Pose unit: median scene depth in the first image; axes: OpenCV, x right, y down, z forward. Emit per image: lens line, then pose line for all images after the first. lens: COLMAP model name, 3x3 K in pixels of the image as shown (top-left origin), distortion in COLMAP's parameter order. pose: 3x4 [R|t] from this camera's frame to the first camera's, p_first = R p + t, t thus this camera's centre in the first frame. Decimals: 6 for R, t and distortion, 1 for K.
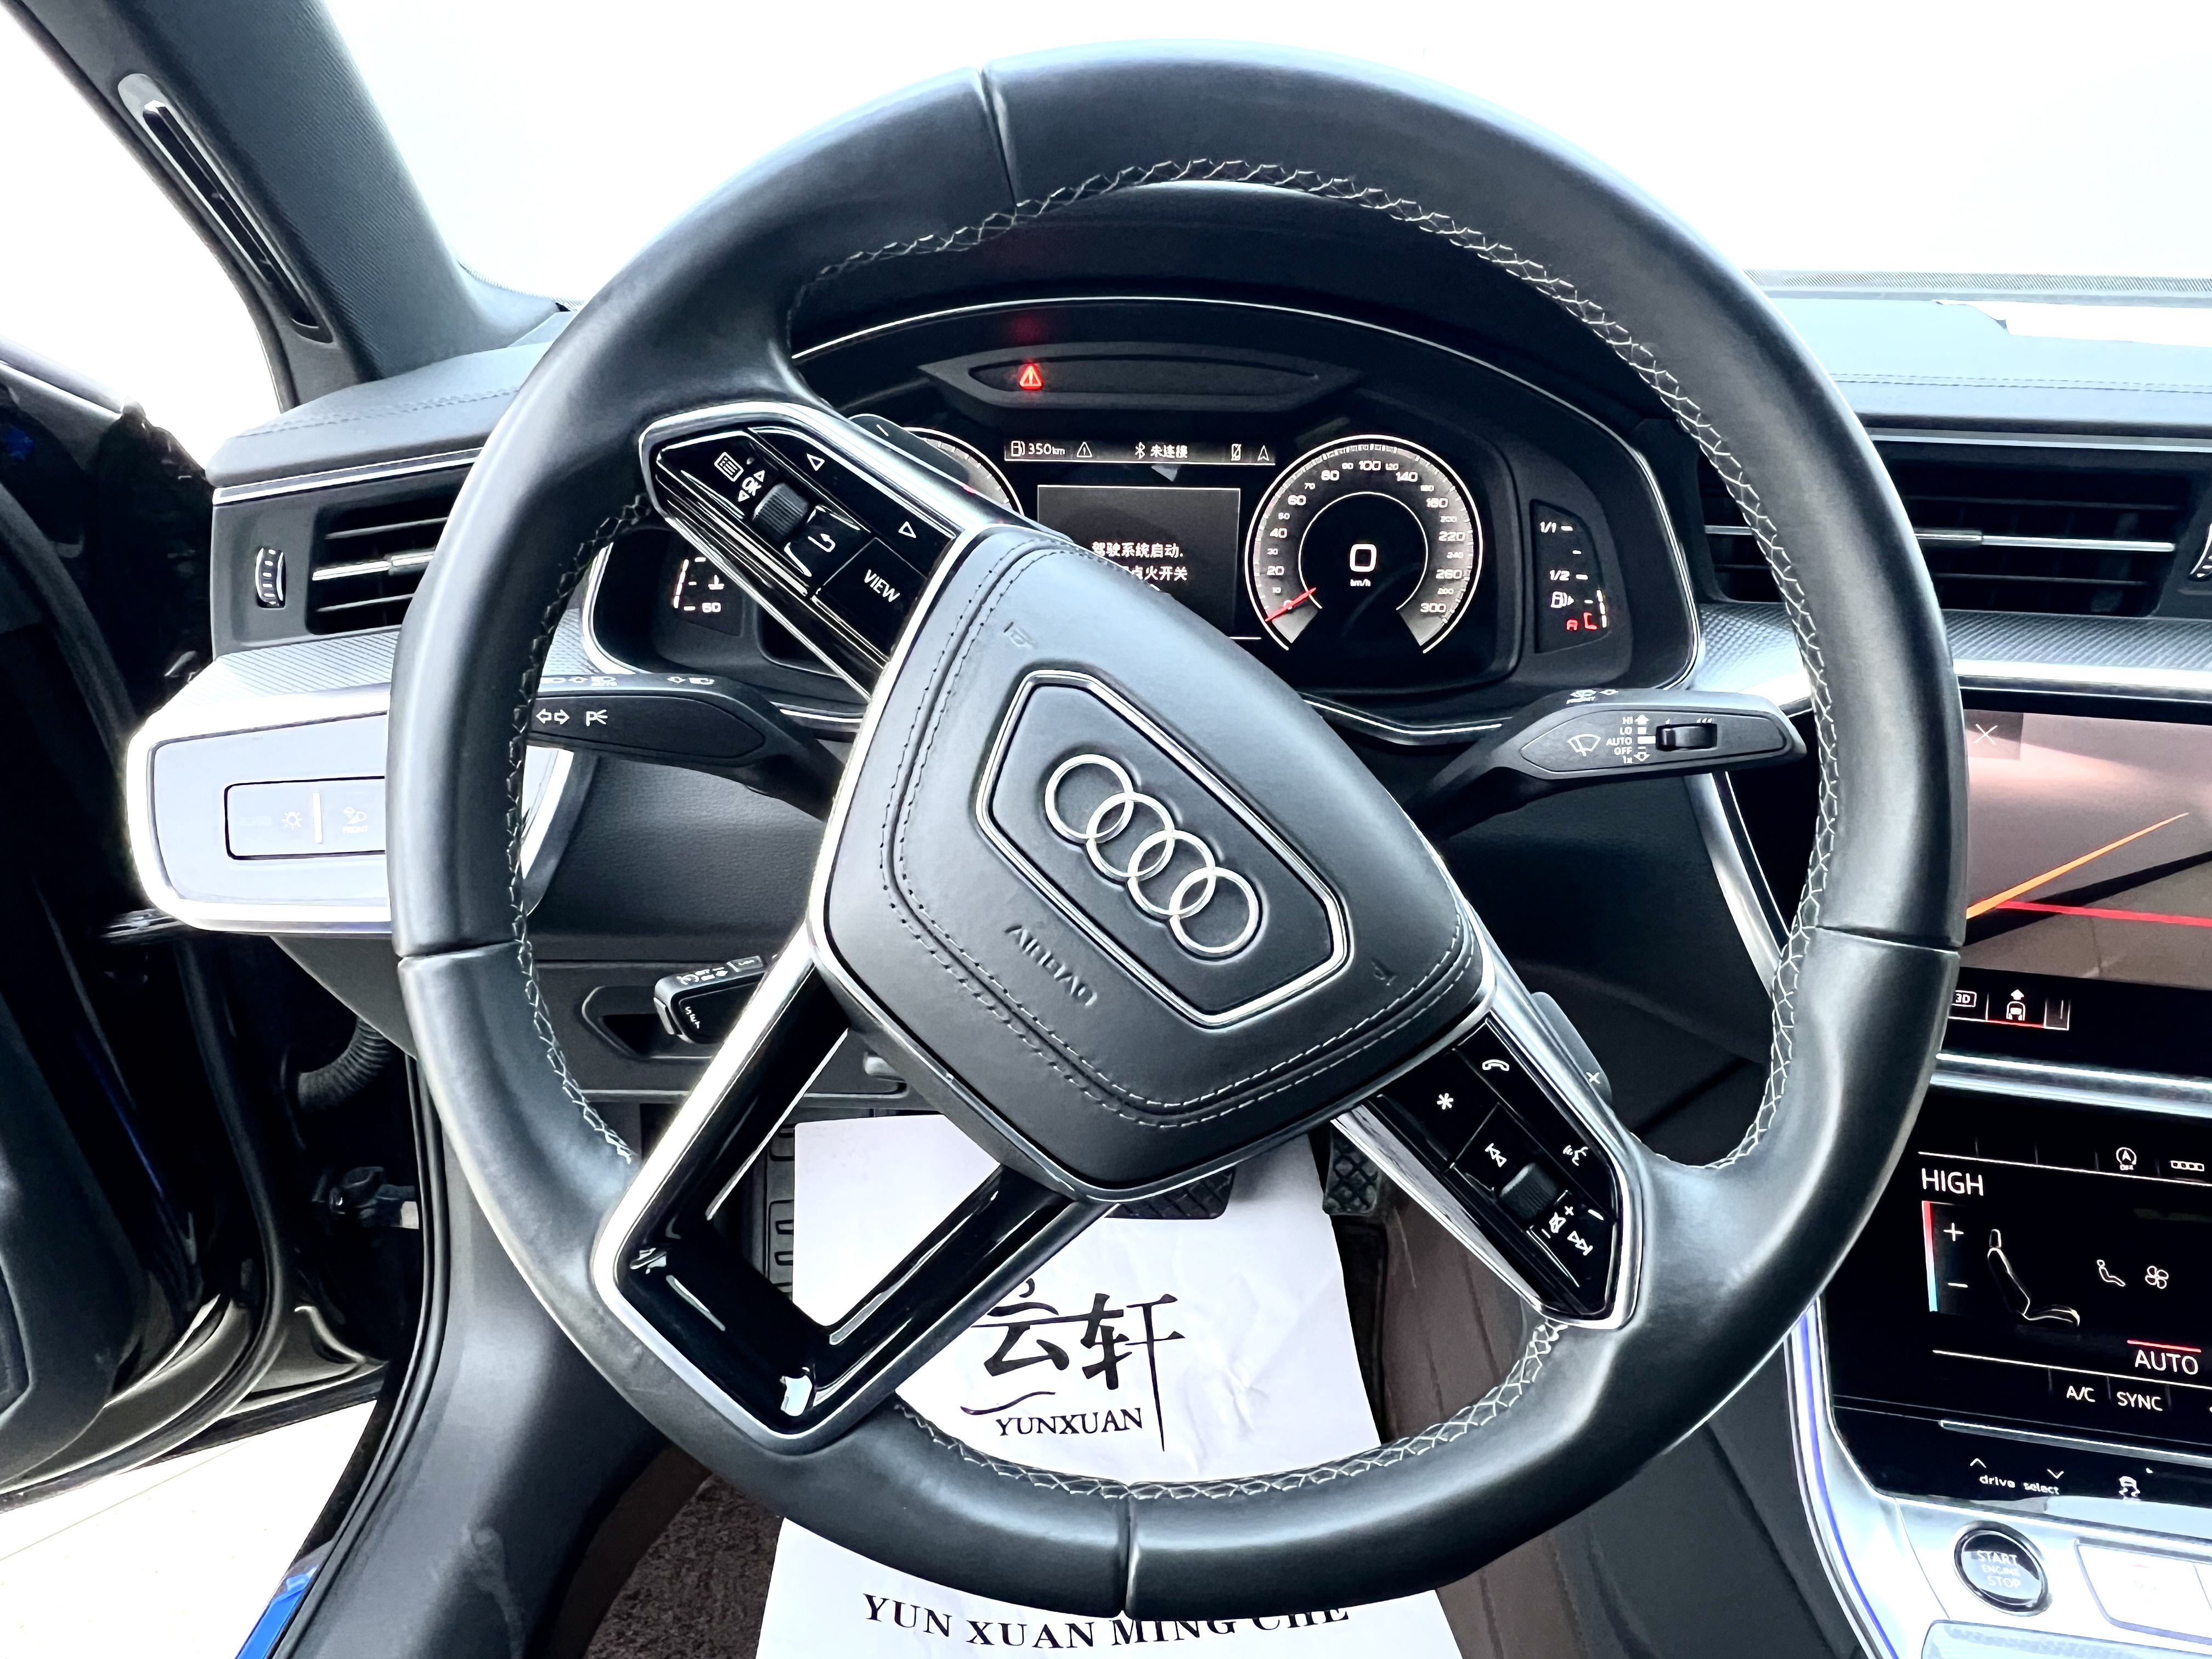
lens RADIAL K [[1498.8, 0, 1098.8], [0, 1498.8, 884.7], [0, 0, 1]] dist [-0.004293, -0.000416]
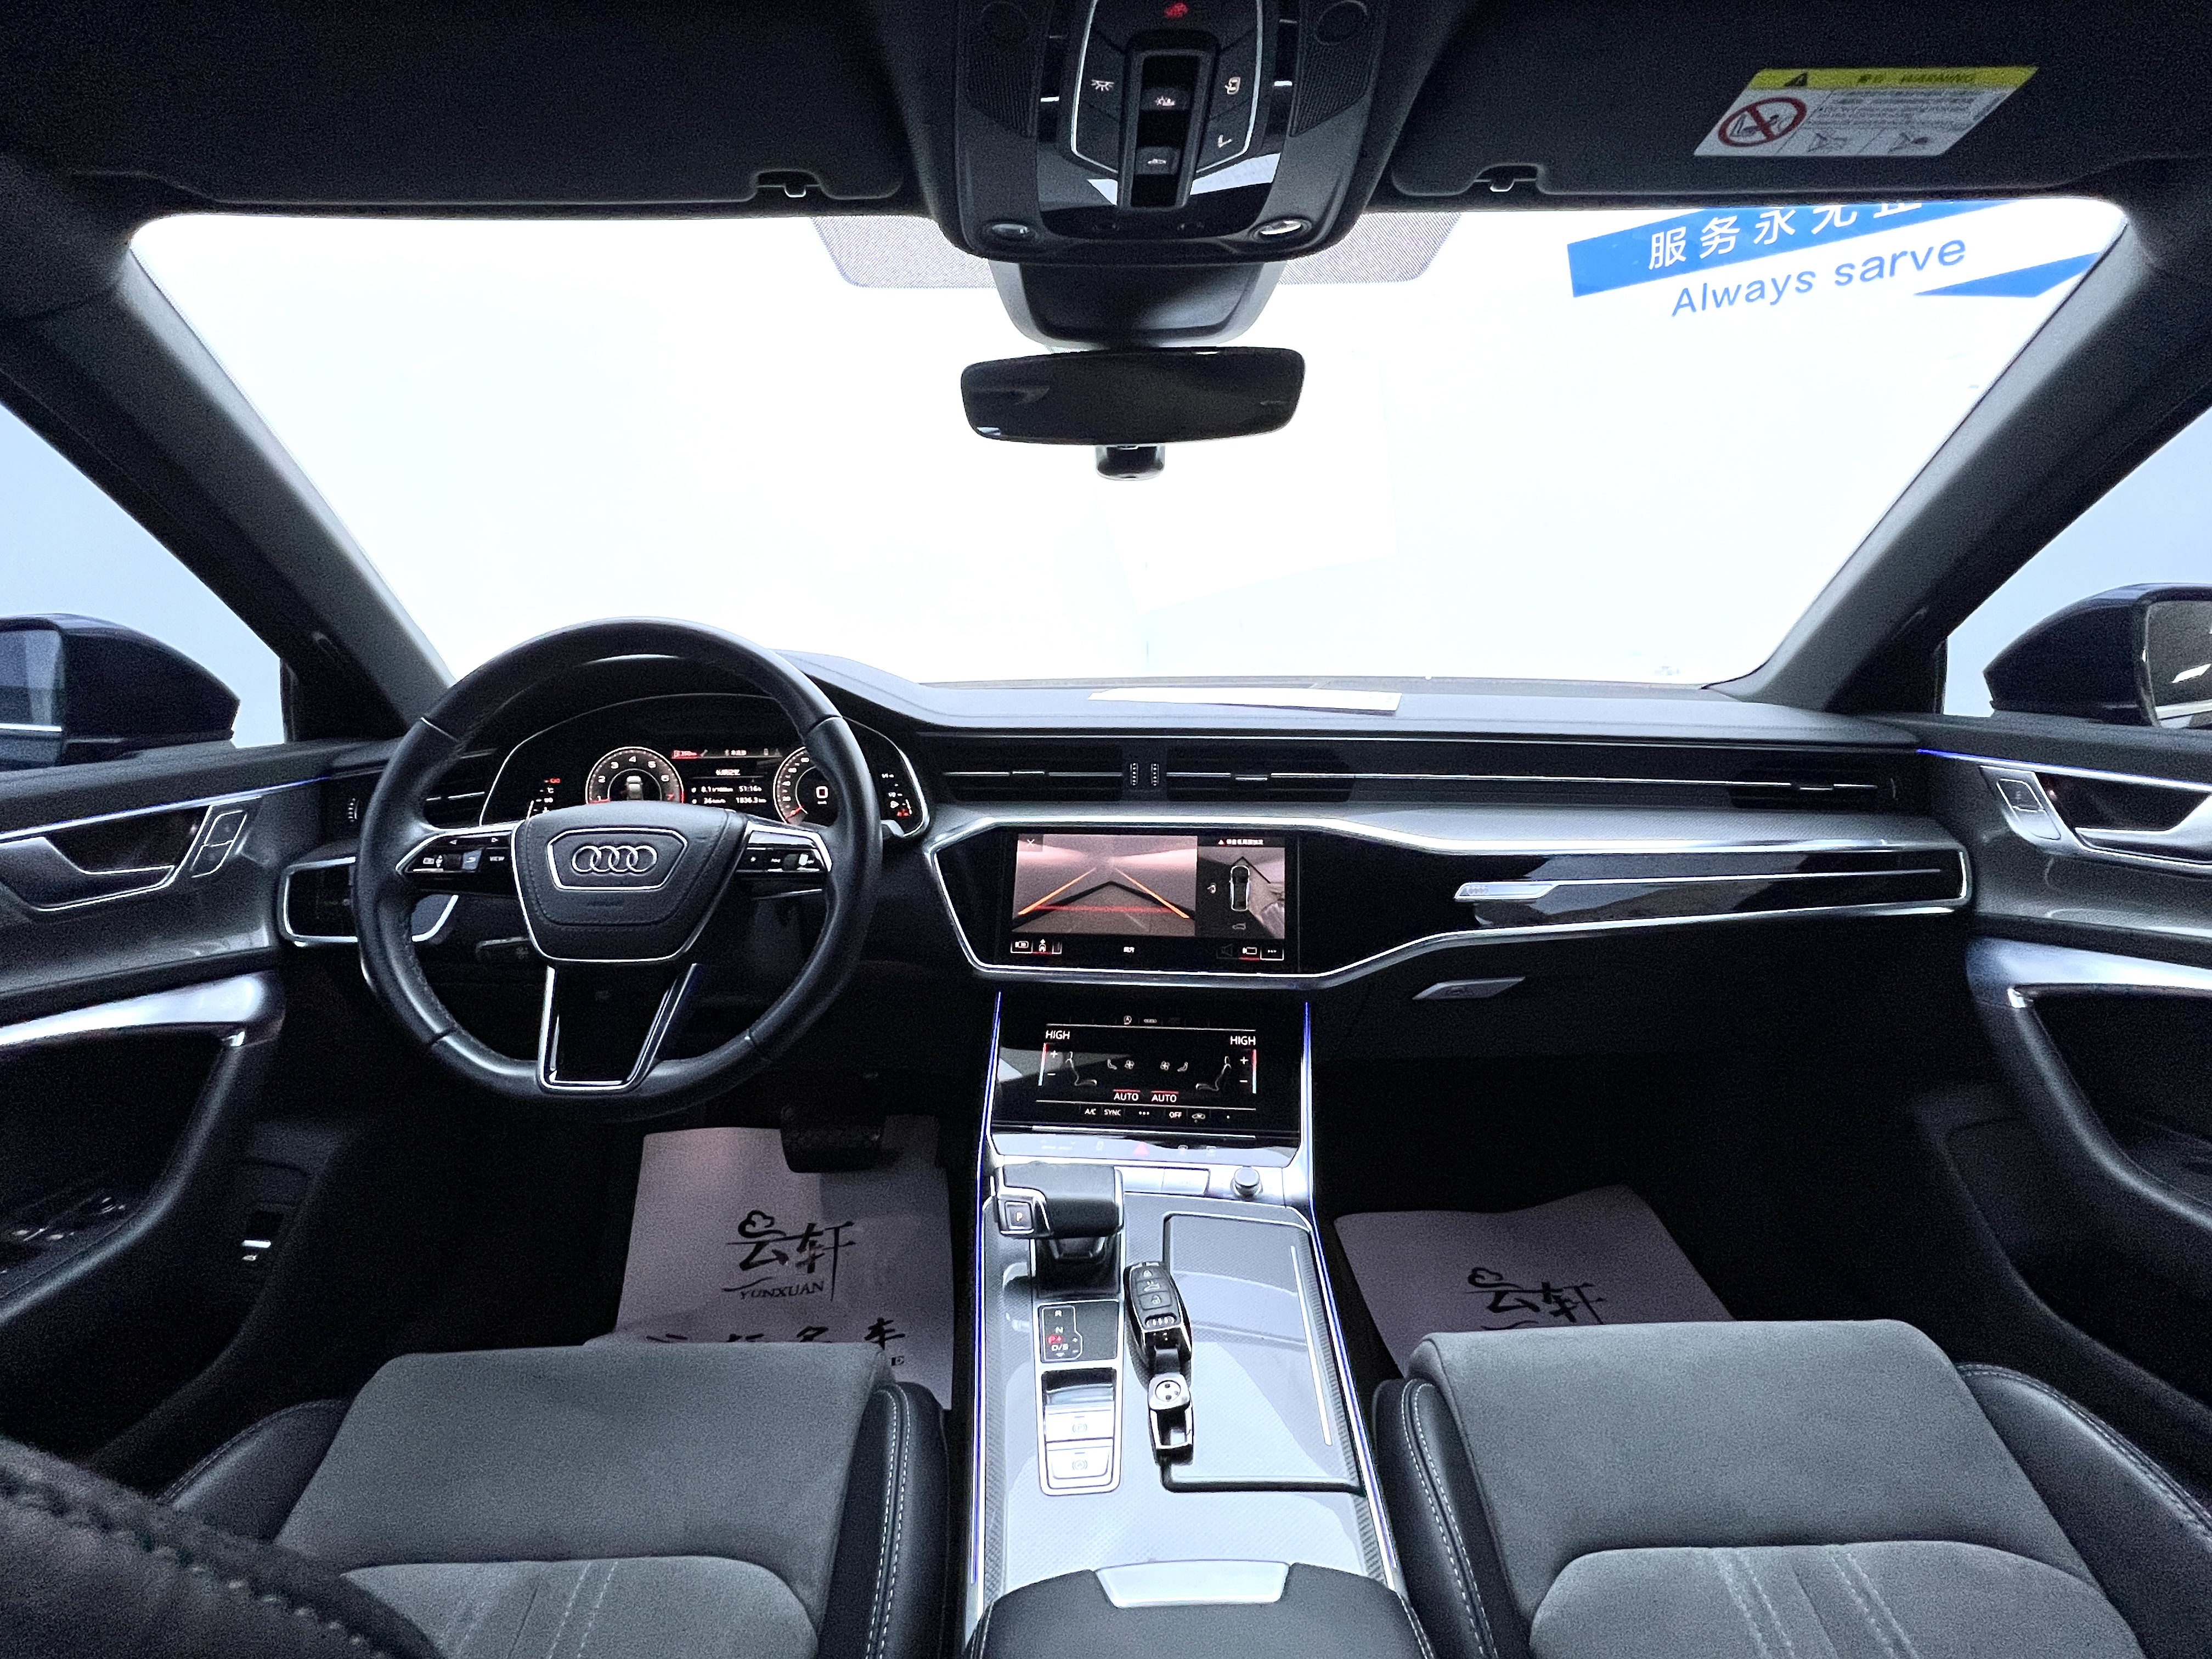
lens RADIAL K [[1065.3, 0, 1106.0], [0, 1065.3, 829.5], [0, 0, 1]] dist [0.000206, 0.000090]
pose [[0.997268, -0.032320, 0.066424, 0.480921], [0.048695, 0.963800, -0.262141, 0.291273], [-0.055548, 0.264659, 0.962741, -0.621683]]
